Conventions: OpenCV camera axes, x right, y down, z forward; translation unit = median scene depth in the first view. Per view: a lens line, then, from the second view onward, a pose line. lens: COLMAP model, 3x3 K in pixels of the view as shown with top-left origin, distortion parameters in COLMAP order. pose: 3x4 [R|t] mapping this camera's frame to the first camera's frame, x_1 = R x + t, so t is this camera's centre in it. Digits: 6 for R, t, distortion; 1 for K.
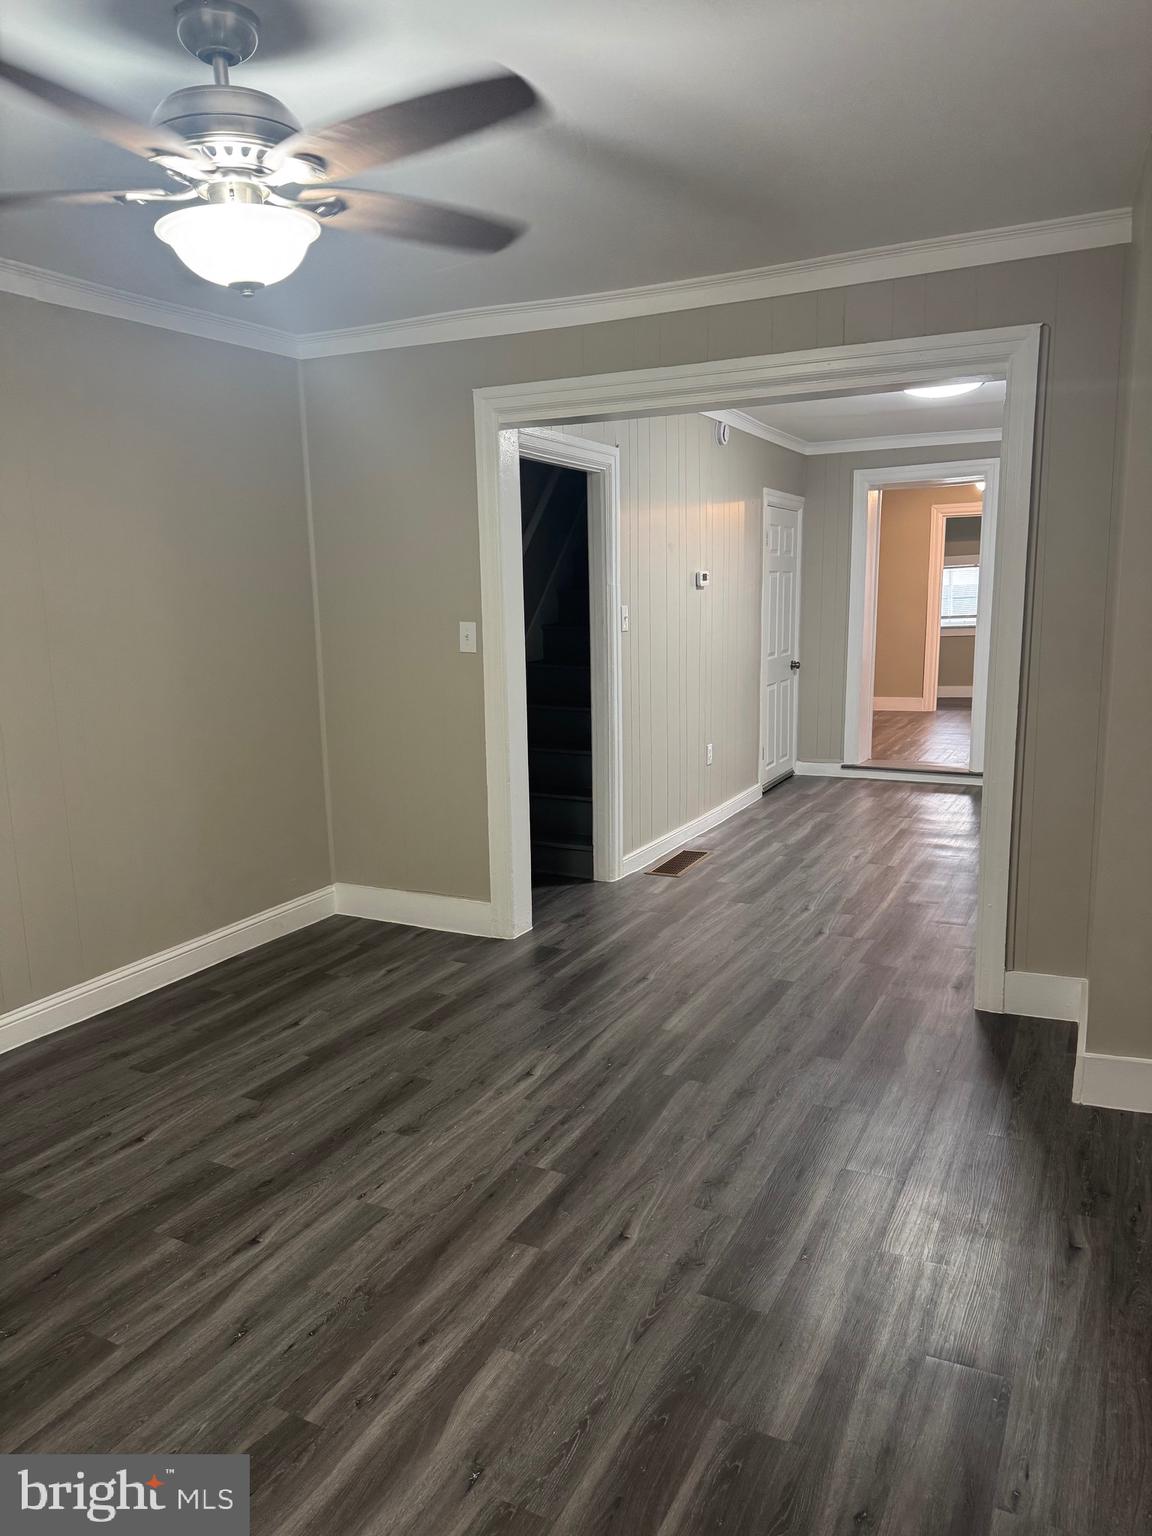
lens RADIAL K [[1072.8, 0, 571.6], [0, 1072.8, 801.8], [0, 0, 1]] dist [0.073533, -0.091919]
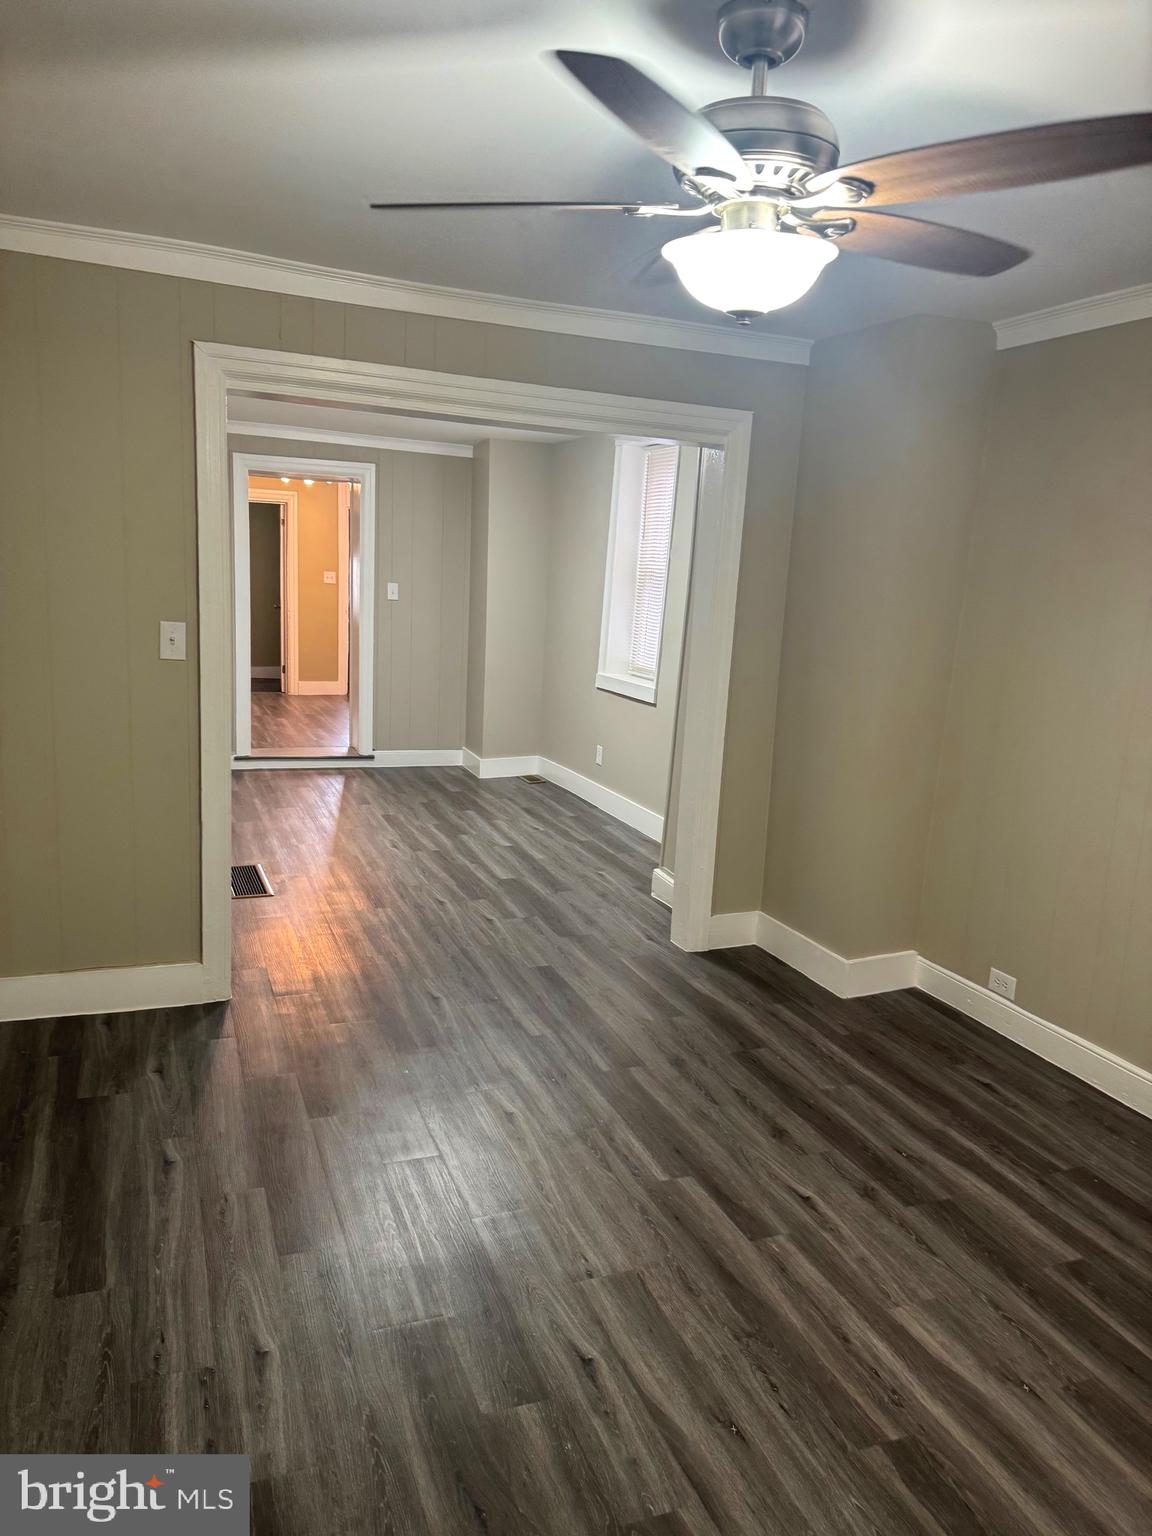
lens RADIAL K [[1090.8, 0, 582.3], [0, 1090.8, 764.7], [0, 0, 1]] dist [0.107092, -0.114592]
pose [[0.650599, -0.079924, 0.755204, -0.447719], [0.083059, 0.995970, 0.033850, -0.053084], [-0.754865, 0.040704, 0.654615, 0.183741]]
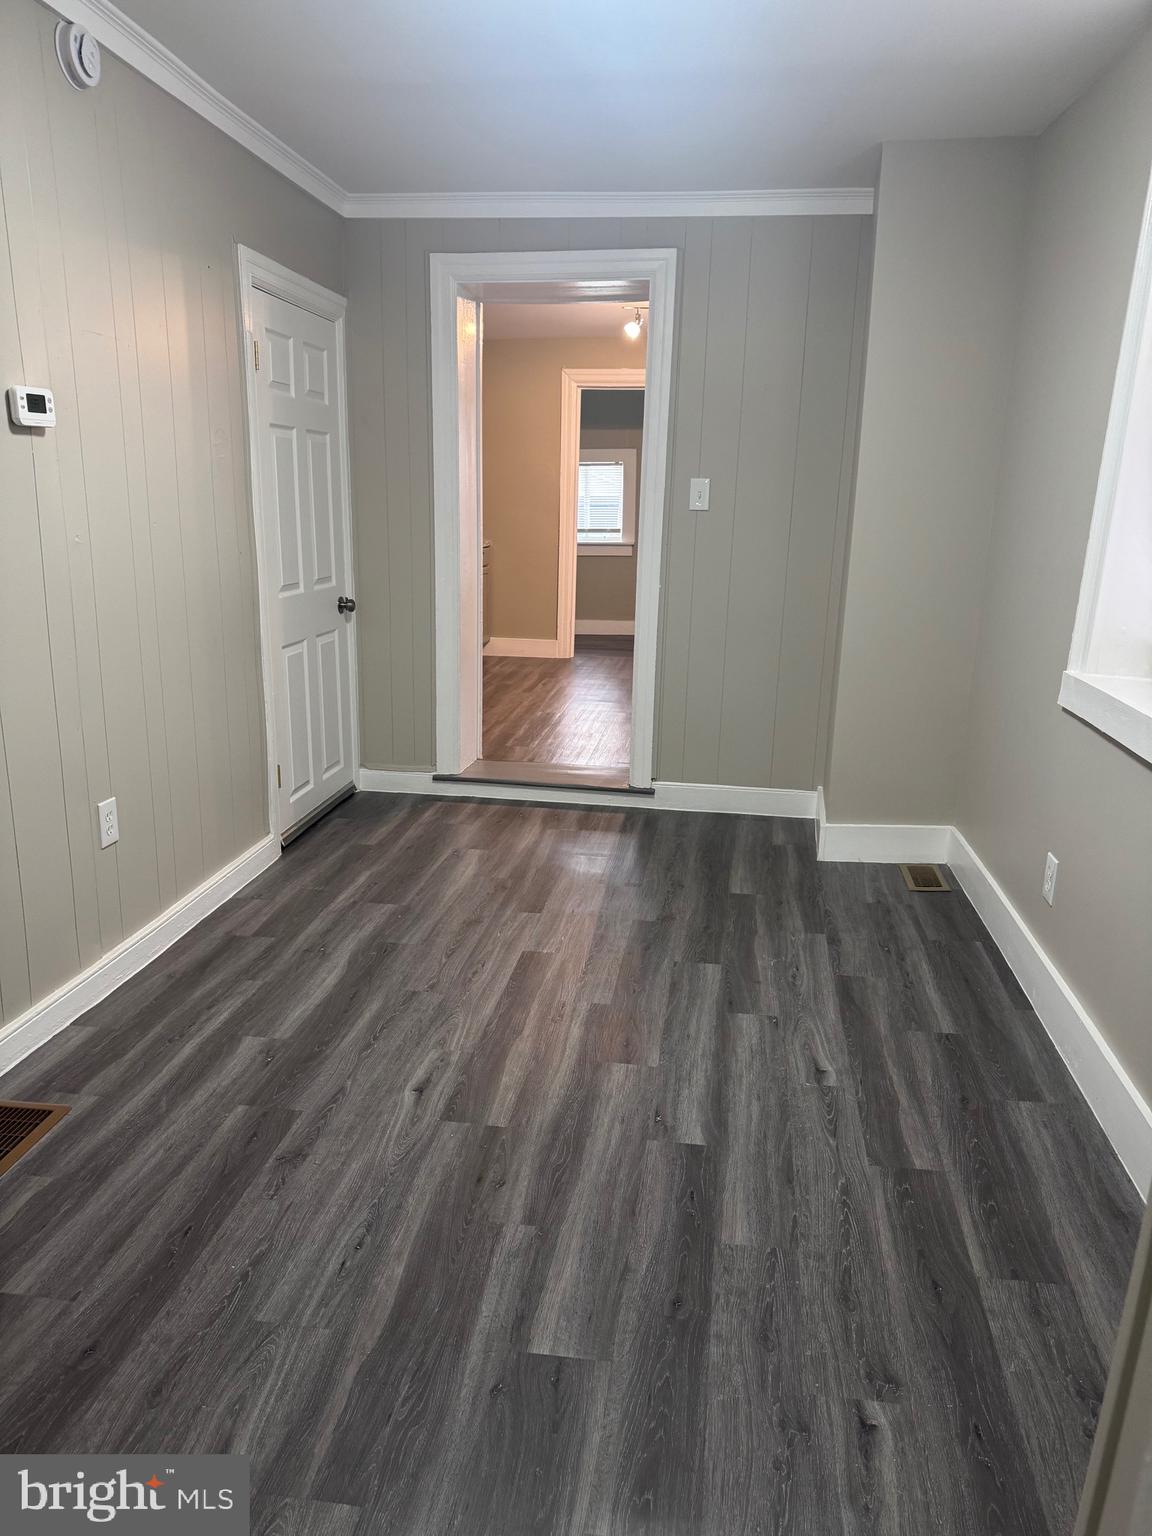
lens RADIAL K [[1038.9, 0, 576.5], [0, 1038.9, 814.2], [0, 0, 1]] dist [0.084522, -0.155476]
pose [[0.945851, -0.052036, 0.320402, 0.212823], [0.019049, 0.994264, 0.105243, -0.110605], [-0.324041, -0.093441, 0.941417, 0.650429]]
